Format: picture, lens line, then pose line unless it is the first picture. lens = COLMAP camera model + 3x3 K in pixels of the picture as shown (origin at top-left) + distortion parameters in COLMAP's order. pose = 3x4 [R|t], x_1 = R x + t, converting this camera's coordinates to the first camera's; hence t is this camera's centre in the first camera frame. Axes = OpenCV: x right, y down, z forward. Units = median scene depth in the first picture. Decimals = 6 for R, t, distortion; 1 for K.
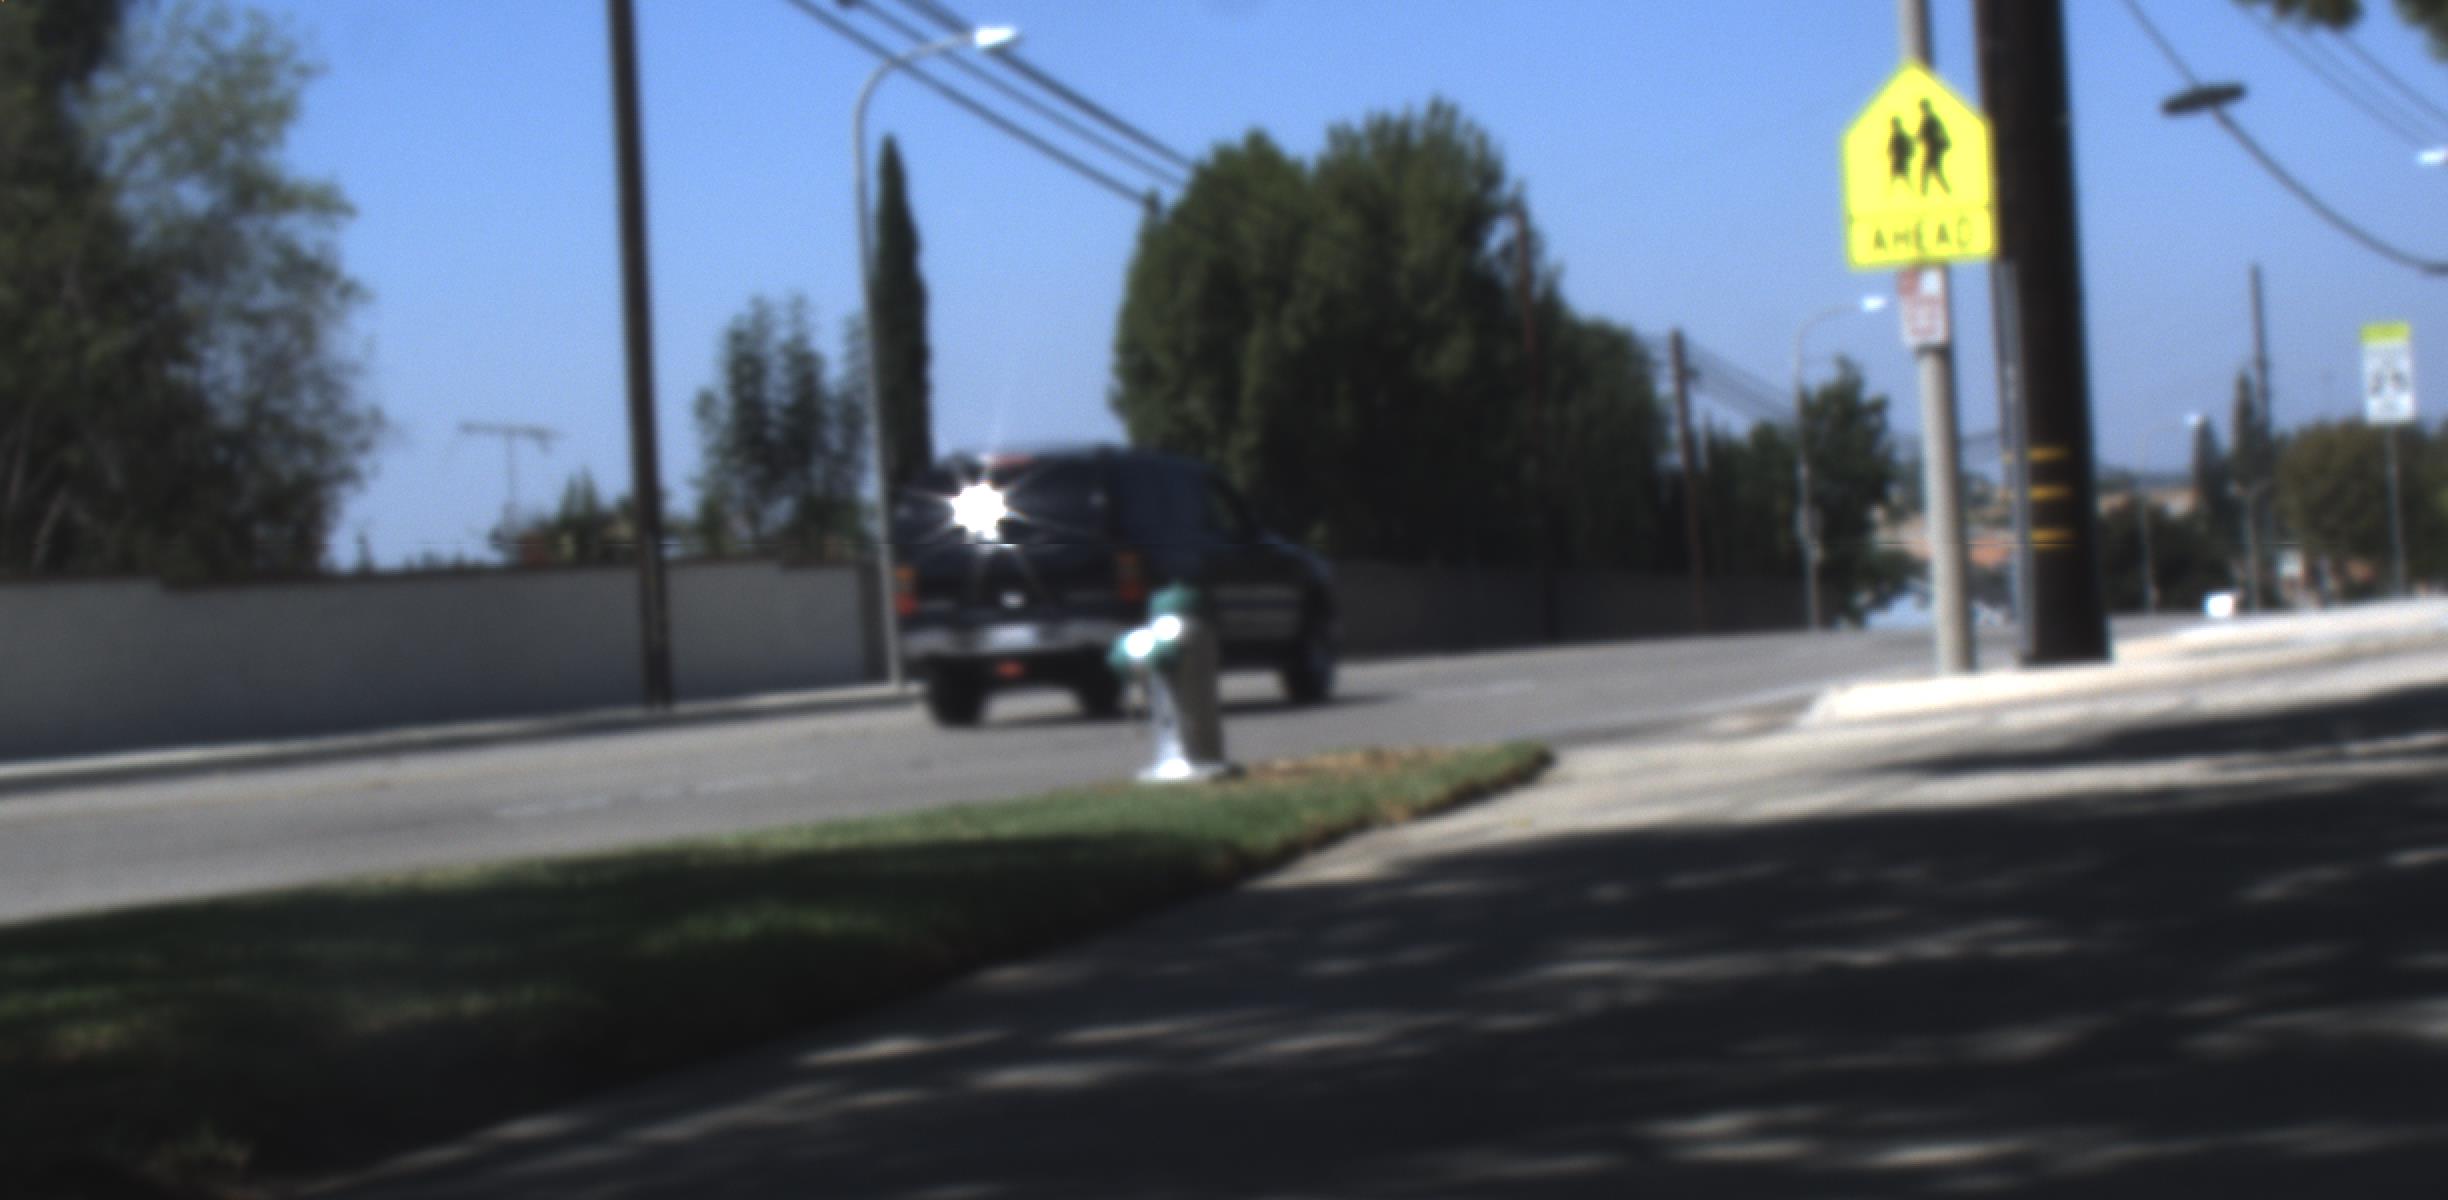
lens RADIAL K [[5928.1, 0, 1224.0], [0, 5928.1, 600.0], [0, 0, 1]] dist [-0.140244, 0.105021]
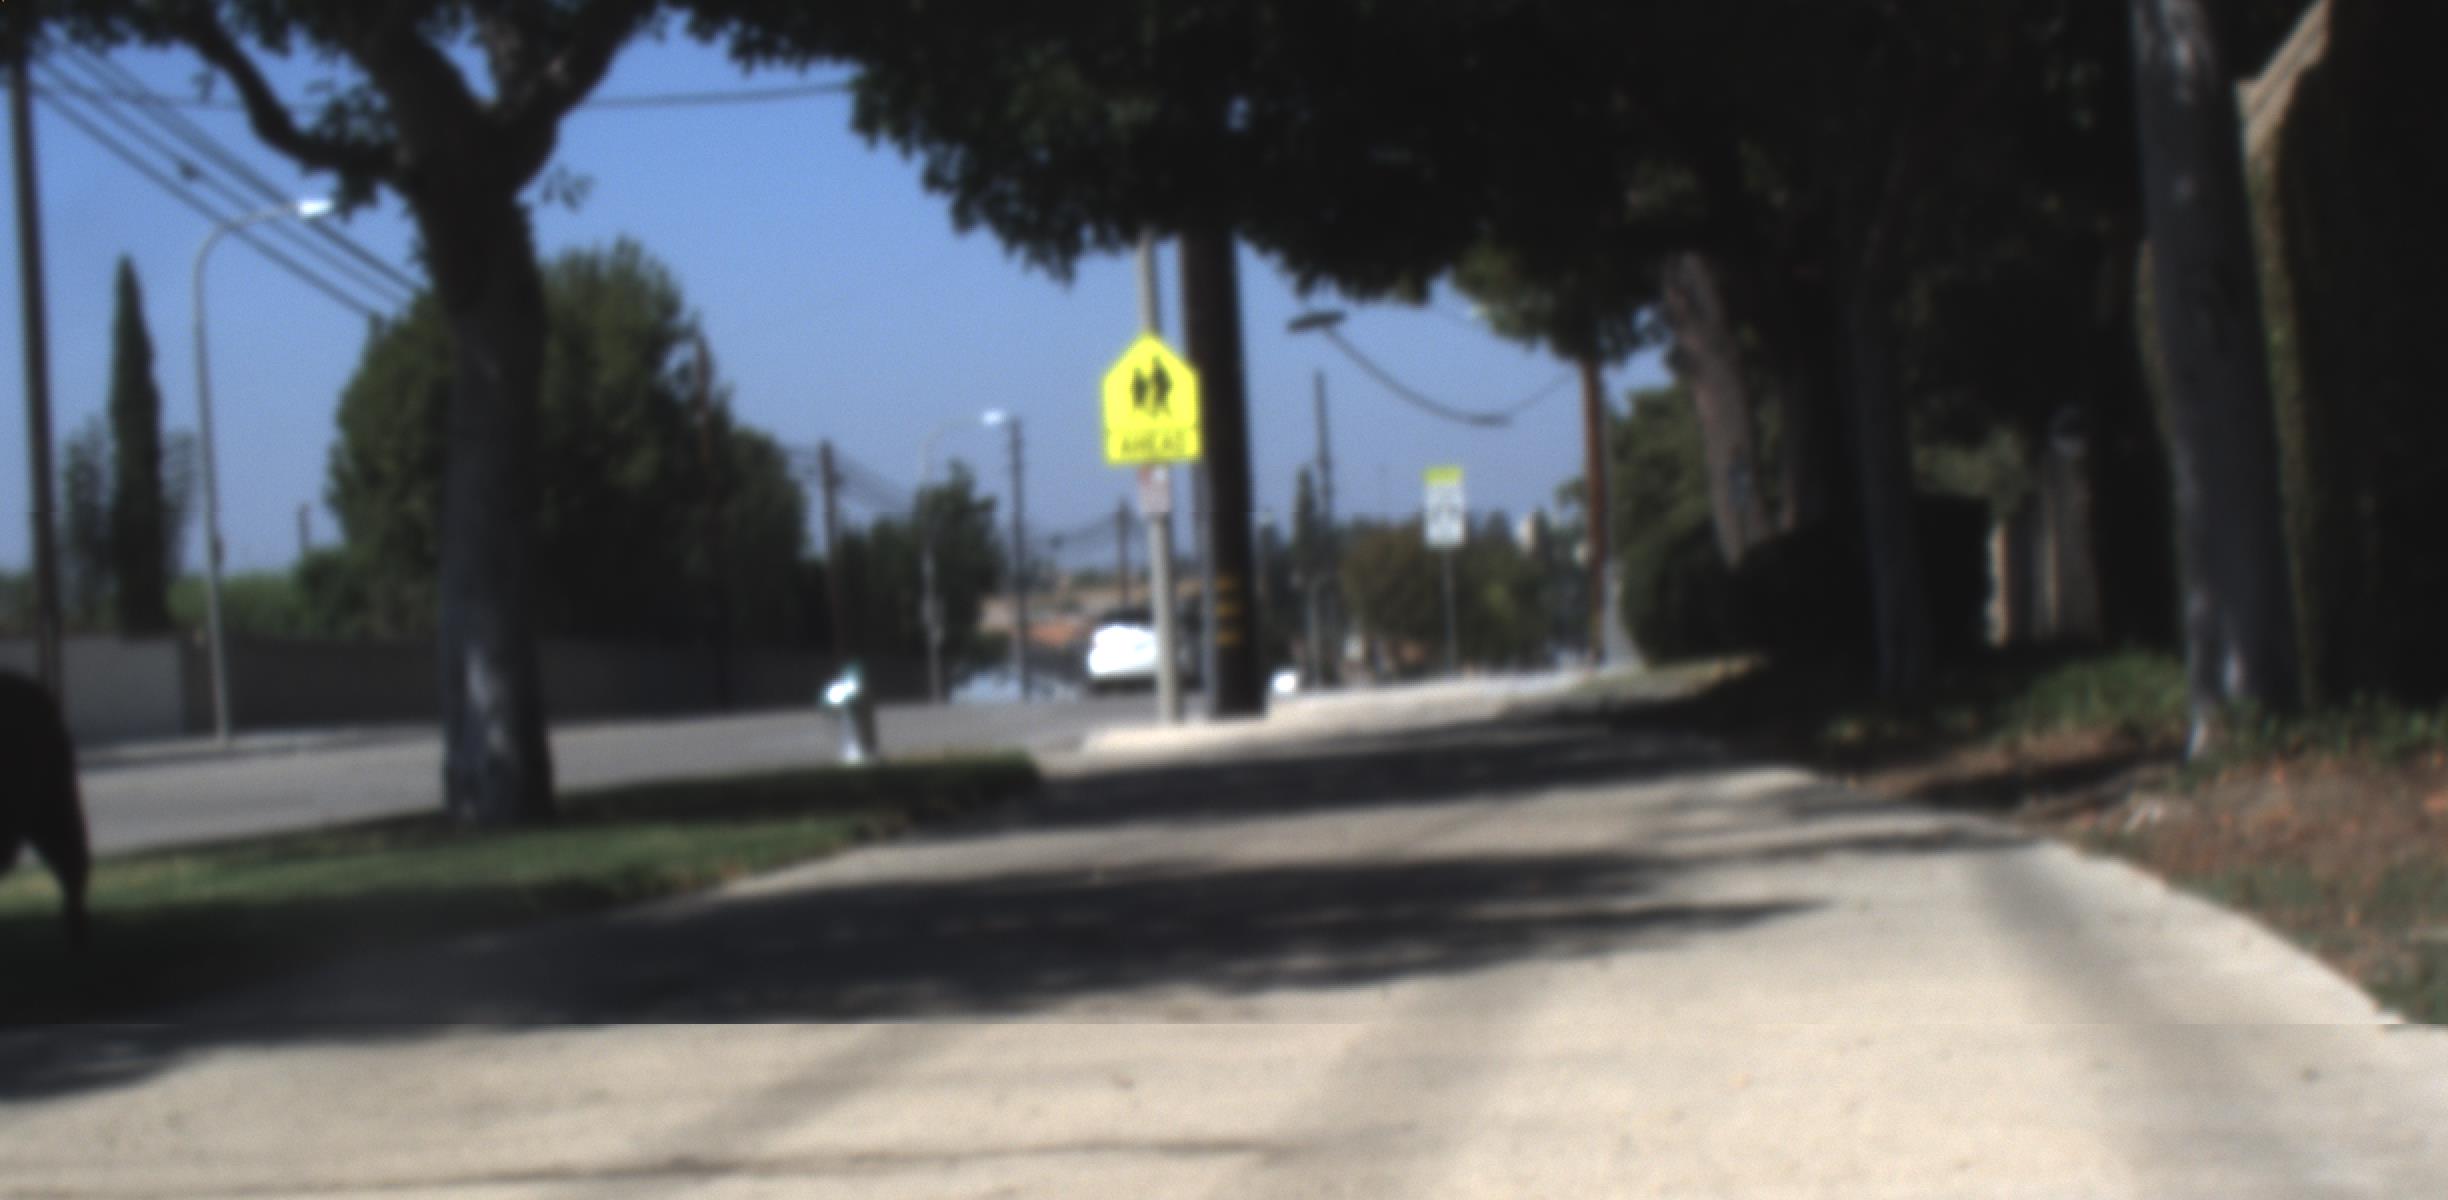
lens RADIAL K [[5919.2, 0, 1224.0], [0, 5919.2, 600.0], [0, 0, 1]] dist [0.020203, 0.191461]
pose [[0.987402, 0.010941, 0.157854, -0.031478], [-0.008796, 0.999859, -0.014281, 0.000577], [-0.157988, 0.012713, 0.987359, -0.156859]]
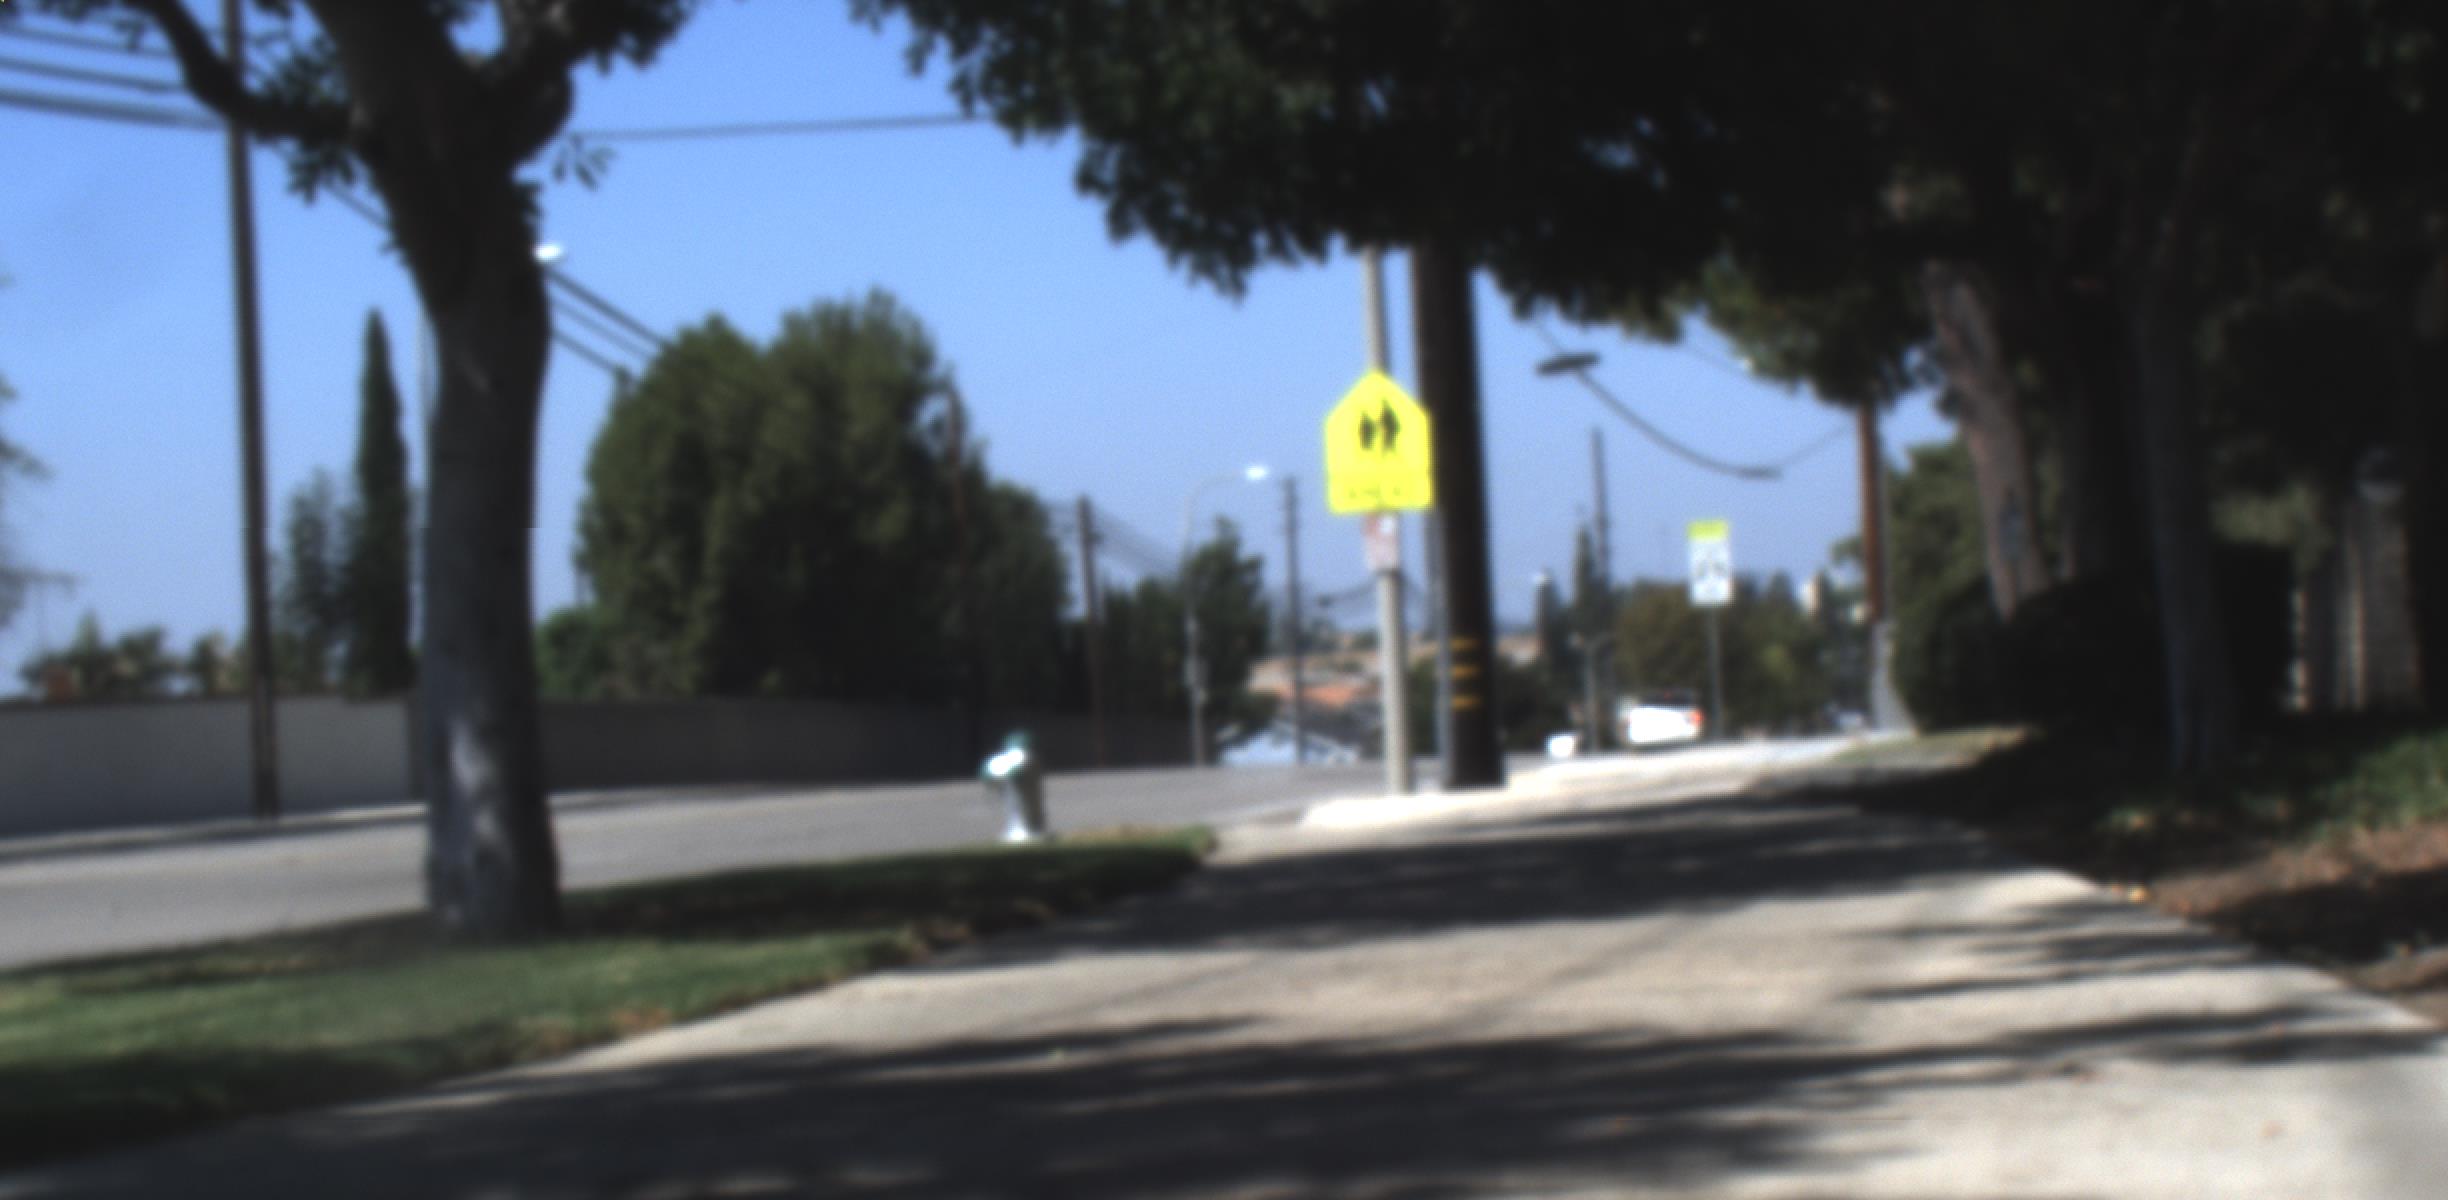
lens RADIAL K [[5928.1, 0, 1224.0], [0, 5928.1, 600.0], [0, 0, 1]] dist [-0.140244, 0.105021]
pose [[0.993790, 0.014824, 0.110276, -0.022815], [-0.012251, 0.999638, -0.023973, 0.000037], [-0.110592, 0.022473, 0.993612, -0.124798]]
